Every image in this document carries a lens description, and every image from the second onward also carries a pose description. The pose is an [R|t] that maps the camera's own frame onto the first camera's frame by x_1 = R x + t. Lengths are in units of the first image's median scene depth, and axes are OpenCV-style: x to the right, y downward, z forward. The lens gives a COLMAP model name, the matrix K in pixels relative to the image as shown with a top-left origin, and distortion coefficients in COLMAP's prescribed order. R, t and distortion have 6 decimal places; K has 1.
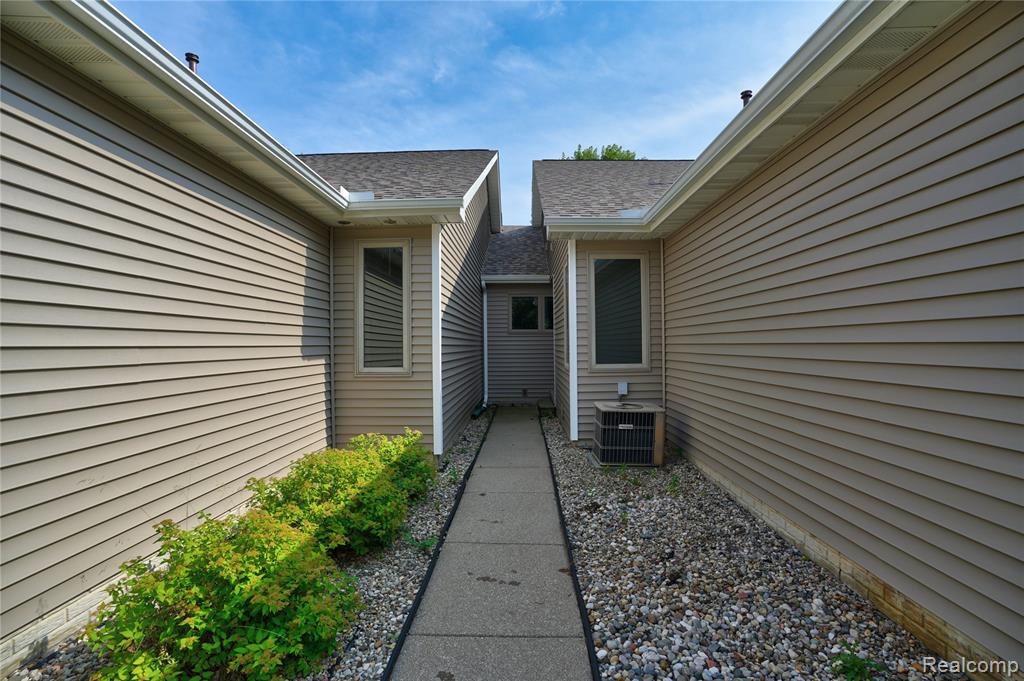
lens RADIAL K [[484.7, 0, 520.1], [0, 484.7, 334.9], [0, 0, 1]] dist [-0.052576, 0.015254]
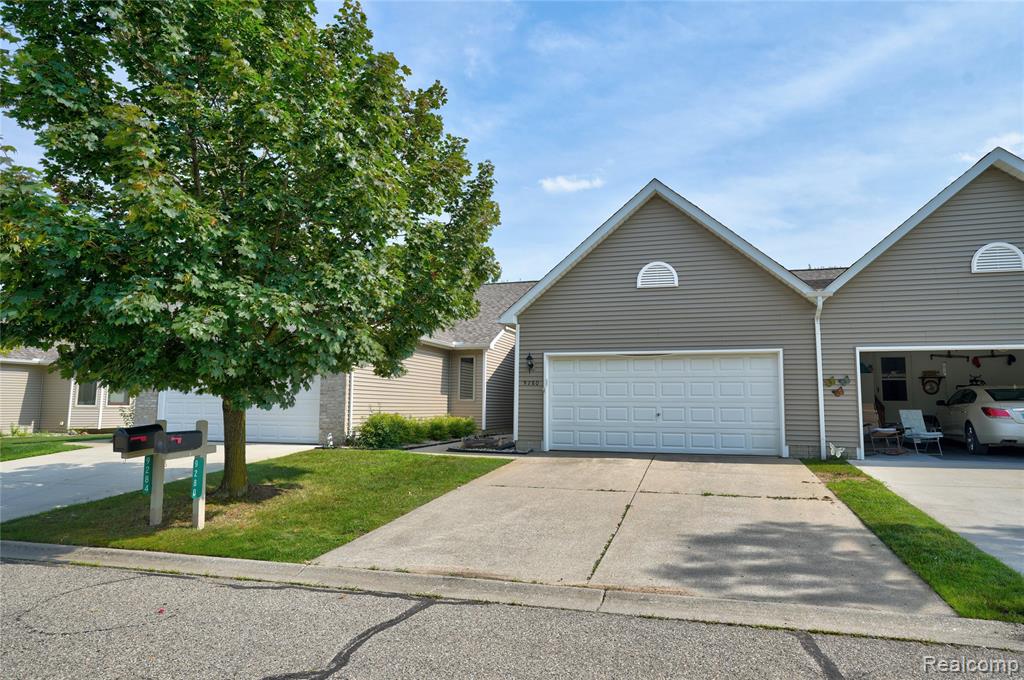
lens RADIAL K [[654.1, 0, 508.6], [0, 654.1, 341.4], [0, 0, 1]] dist [-0.004468, 0.004520]
pose [[0.960082, -0.009992, -0.279542, 1.072457], [-0.013784, 0.996458, -0.082960, 0.045559], [0.279380, 0.083501, 0.956543, -2.745313]]
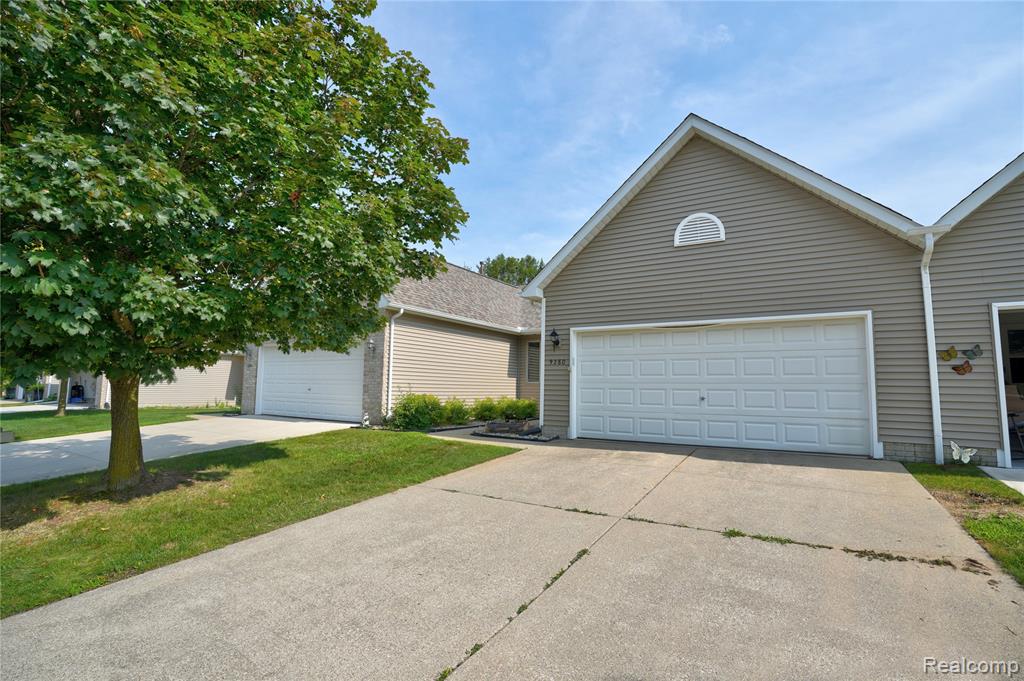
lens RADIAL K [[484.7, 0, 508.7], [0, 484.7, 341.8], [0, 0, 1]] dist [-0.052576, 0.015254]
pose [[0.856799, -0.026585, -0.514965, 1.182549], [-0.016396, 0.996761, -0.078738, 0.060823], [0.515390, 0.075906, 0.853587, -1.736511]]
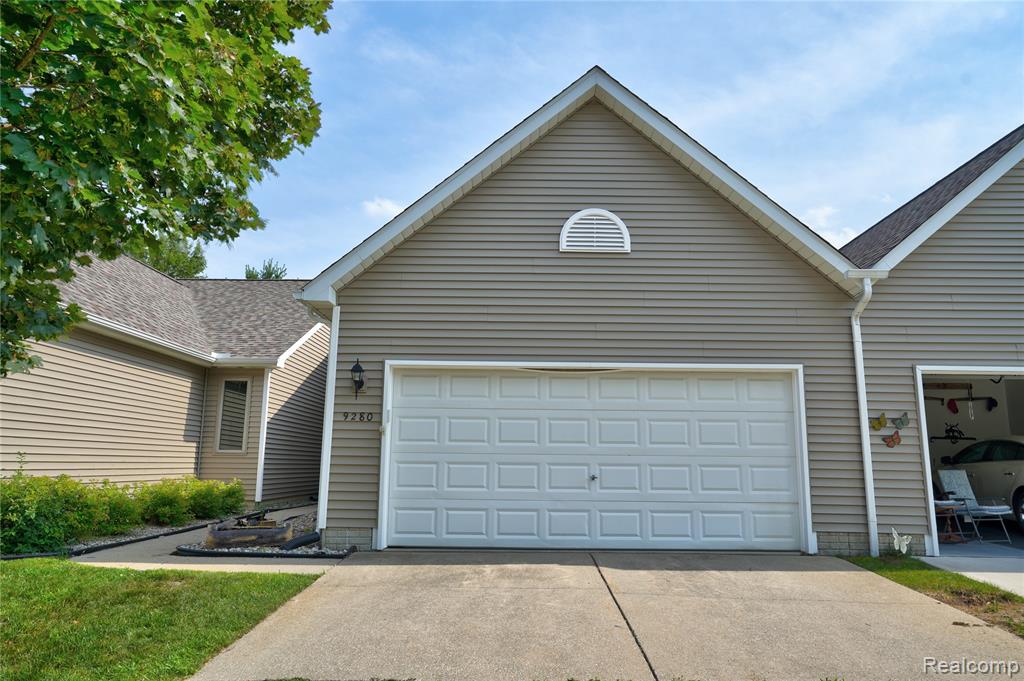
lens RADIAL K [[725.3, 0, 525.8], [0, 725.3, 343.1], [0, 0, 1]] dist [0.019162, 0.016197]
pose [[0.999519, 0.024463, 0.019073, 0.728415], [-0.021273, 0.988078, -0.152480, 0.066080], [-0.022576, 0.152001, 0.988123, -1.693777]]
